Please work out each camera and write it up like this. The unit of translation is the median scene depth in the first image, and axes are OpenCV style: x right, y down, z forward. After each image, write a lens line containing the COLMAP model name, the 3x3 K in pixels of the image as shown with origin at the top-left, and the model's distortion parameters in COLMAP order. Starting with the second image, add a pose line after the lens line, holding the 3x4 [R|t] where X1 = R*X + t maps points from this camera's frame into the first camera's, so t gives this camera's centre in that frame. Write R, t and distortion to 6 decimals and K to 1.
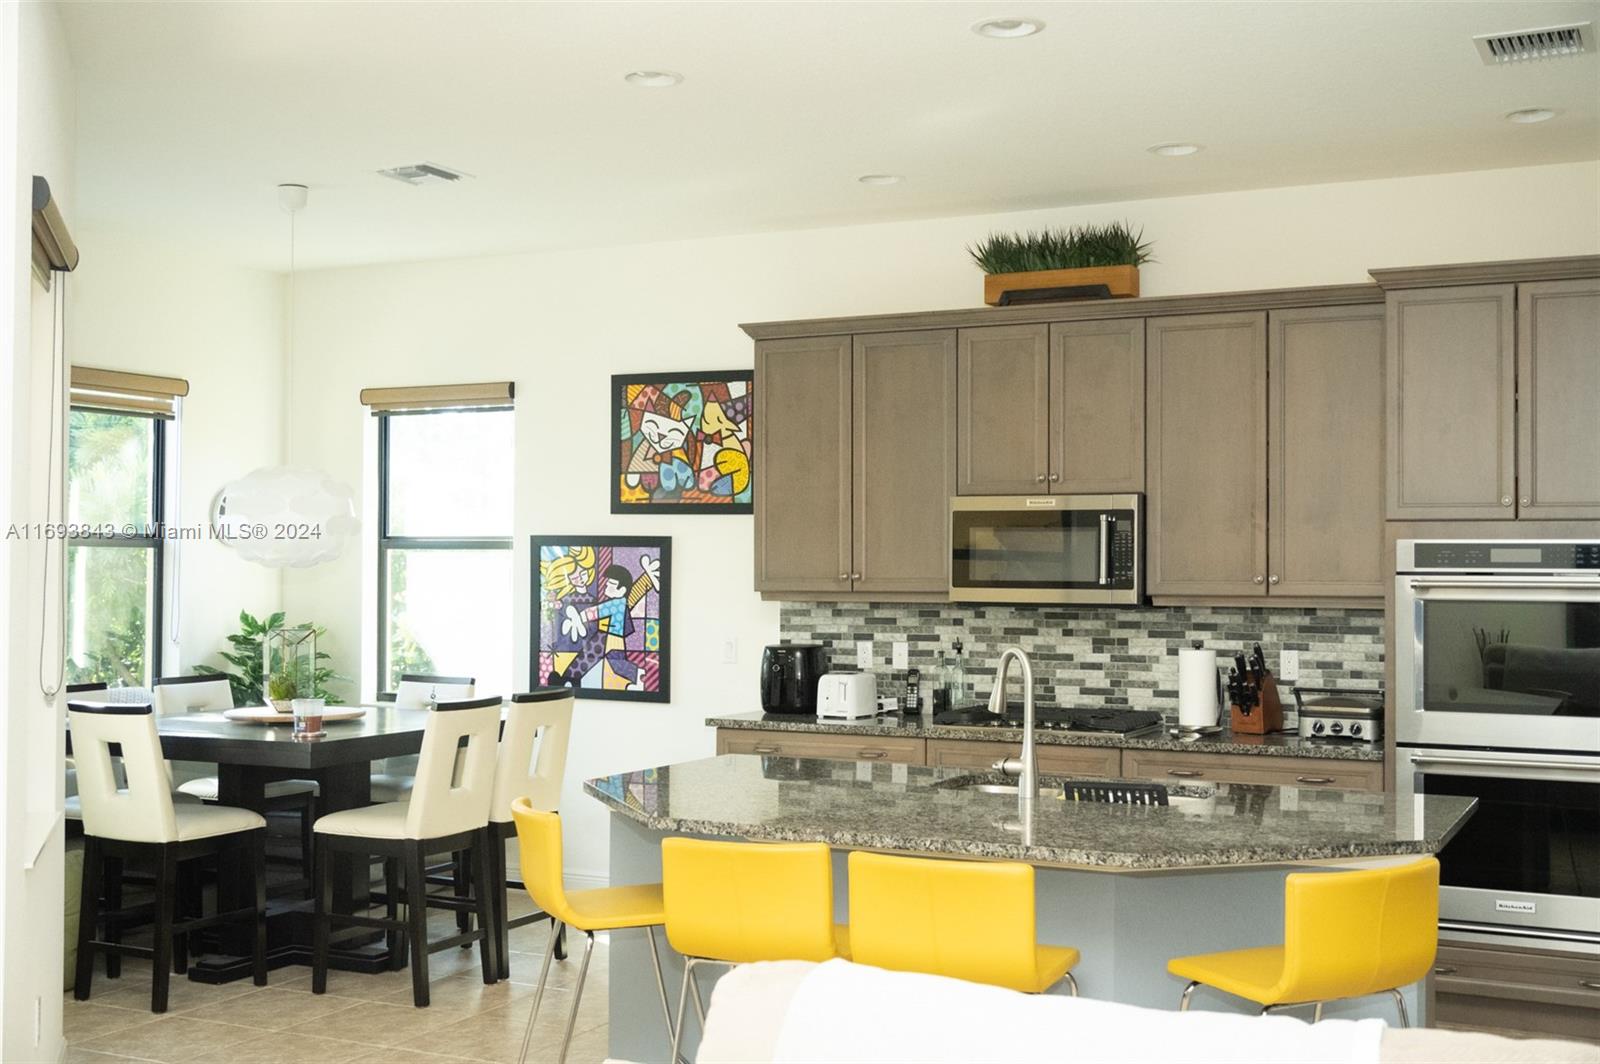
lens RADIAL K [[1845.6, 0, 798.7], [0, 1845.6, 519.2], [0, 0, 1]] dist [-0.009186, 0.000000]
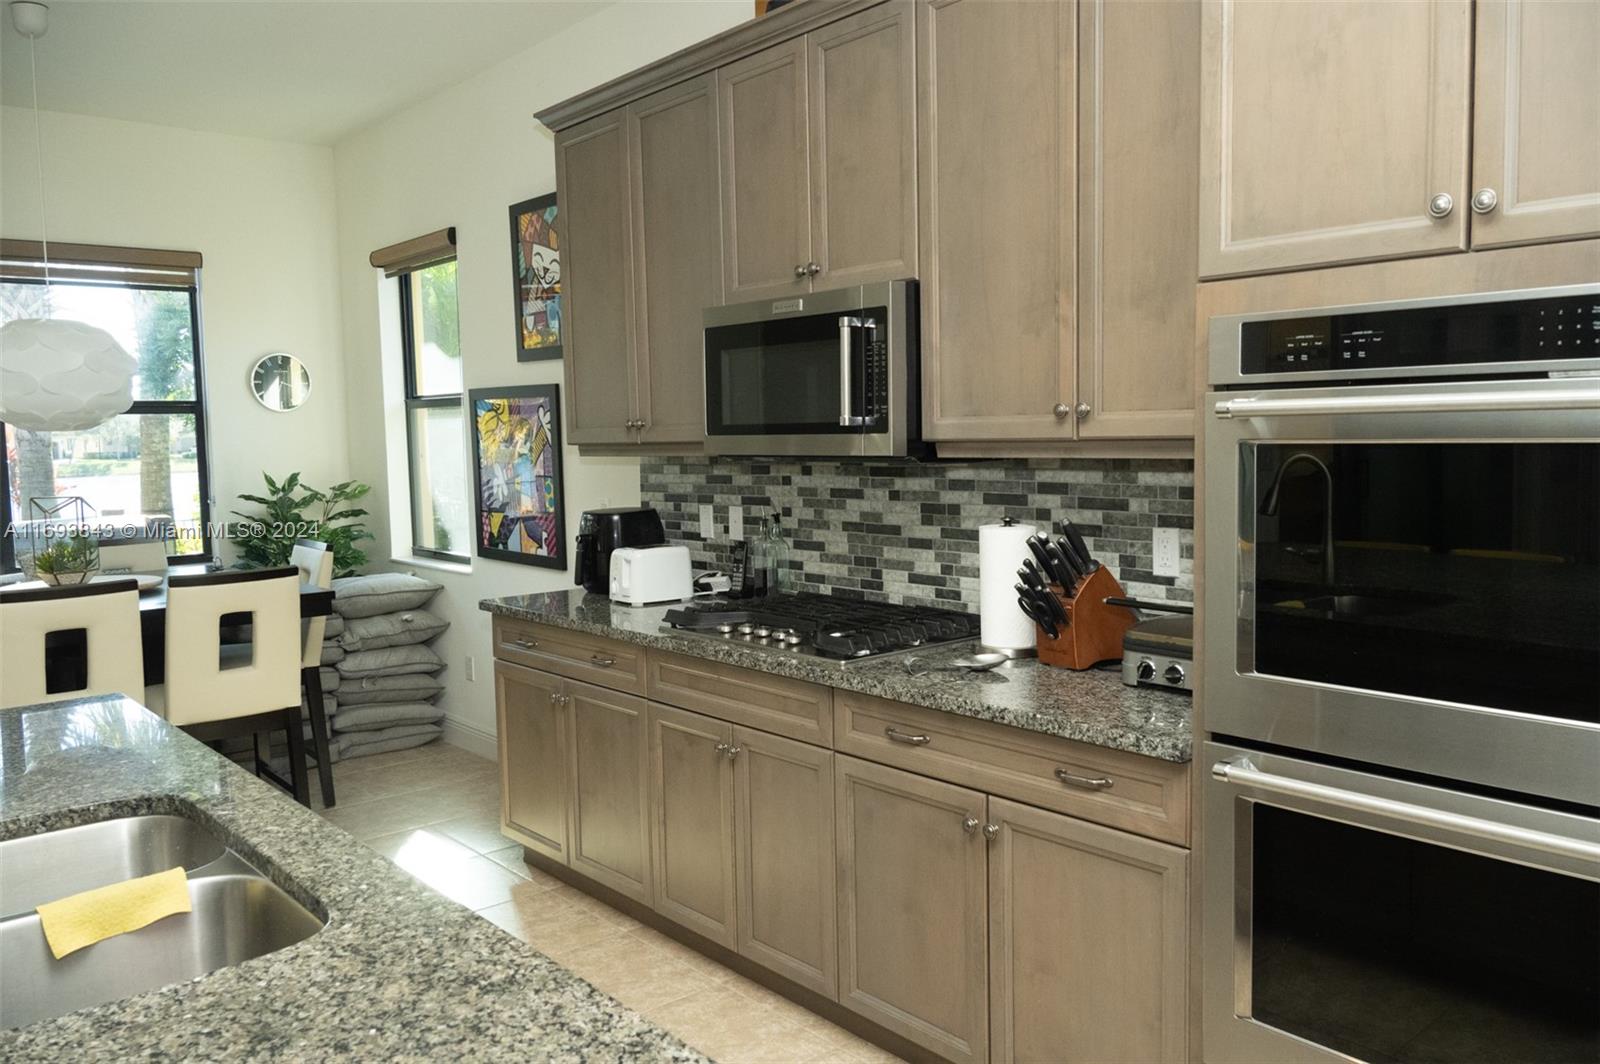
lens RADIAL K [[1222.8, 0, 796.0], [0, 1222.8, 530.0], [0, 0, 1]] dist [0.025197, -0.033743]
pose [[0.919555, 0.006758, -0.392902, 0.295021], [0.037590, 0.993754, 0.105068, 0.023764], [0.391158, -0.111385, 0.913558, 0.553150]]
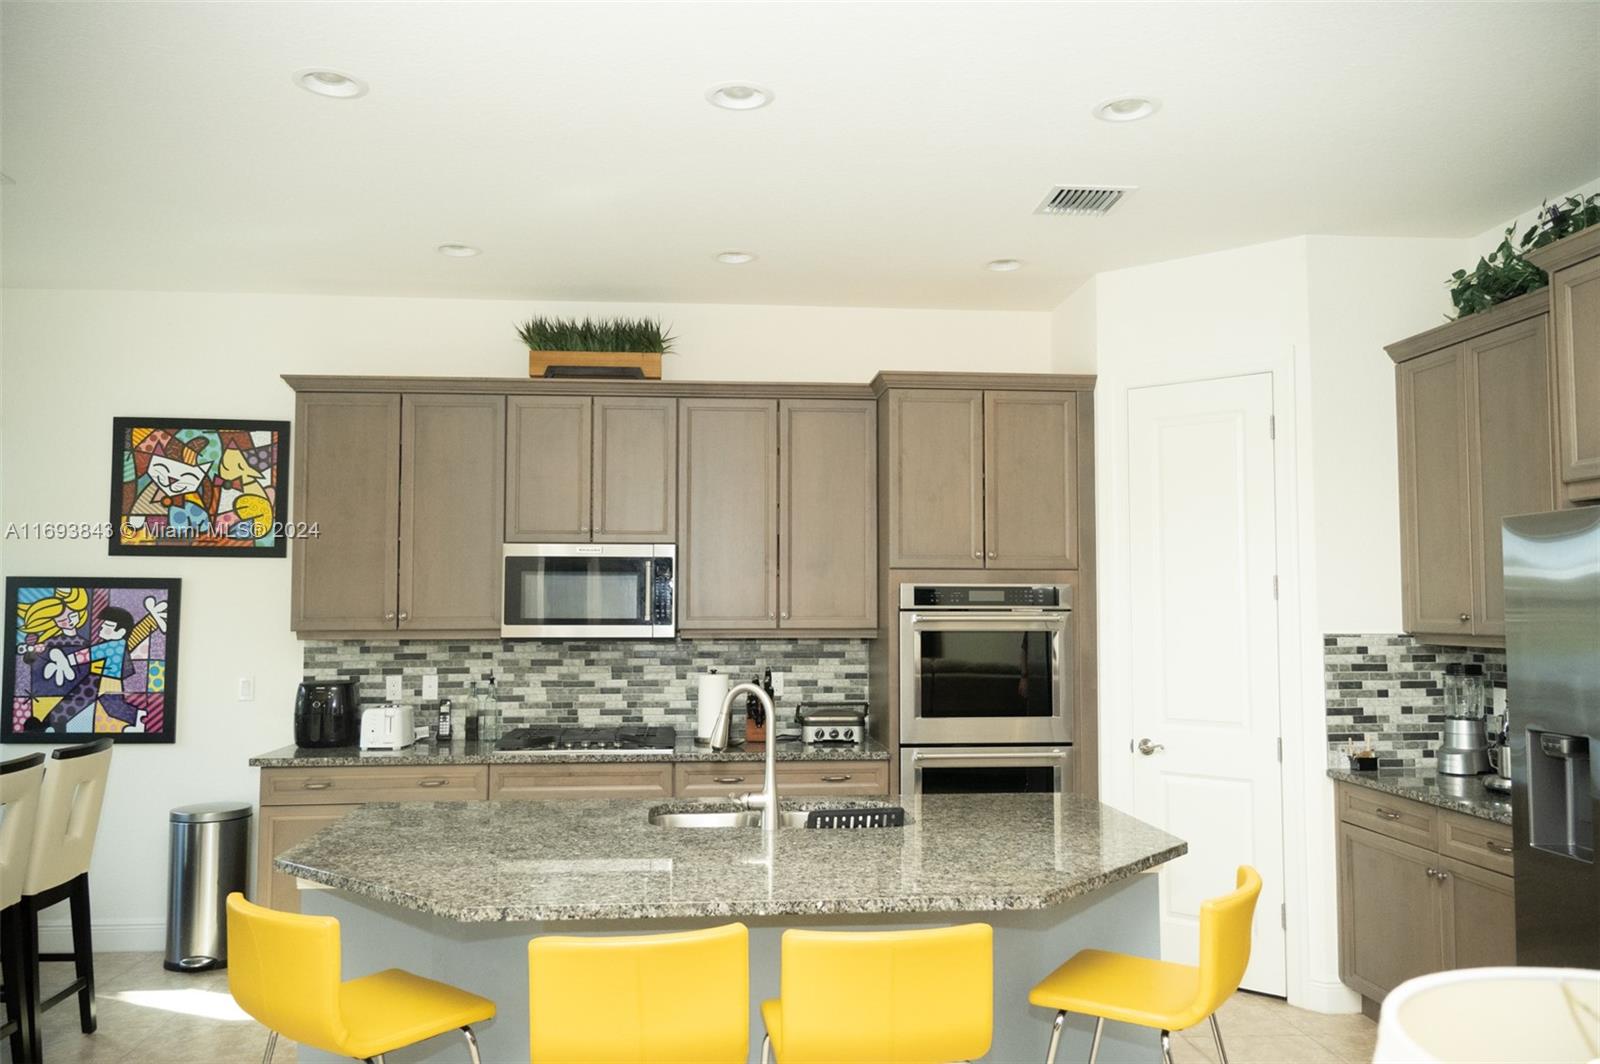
lens RADIAL K [[1222.8, 0, 808.6], [0, 1222.8, 532.2], [0, 0, 1]] dist [0.025197, -0.033743]
pose [[0.848527, 0.027497, 0.528437, -0.148438], [-0.009457, 0.999277, -0.036812, 0.006109], [-0.529068, 0.026238, 0.848174, 0.265773]]
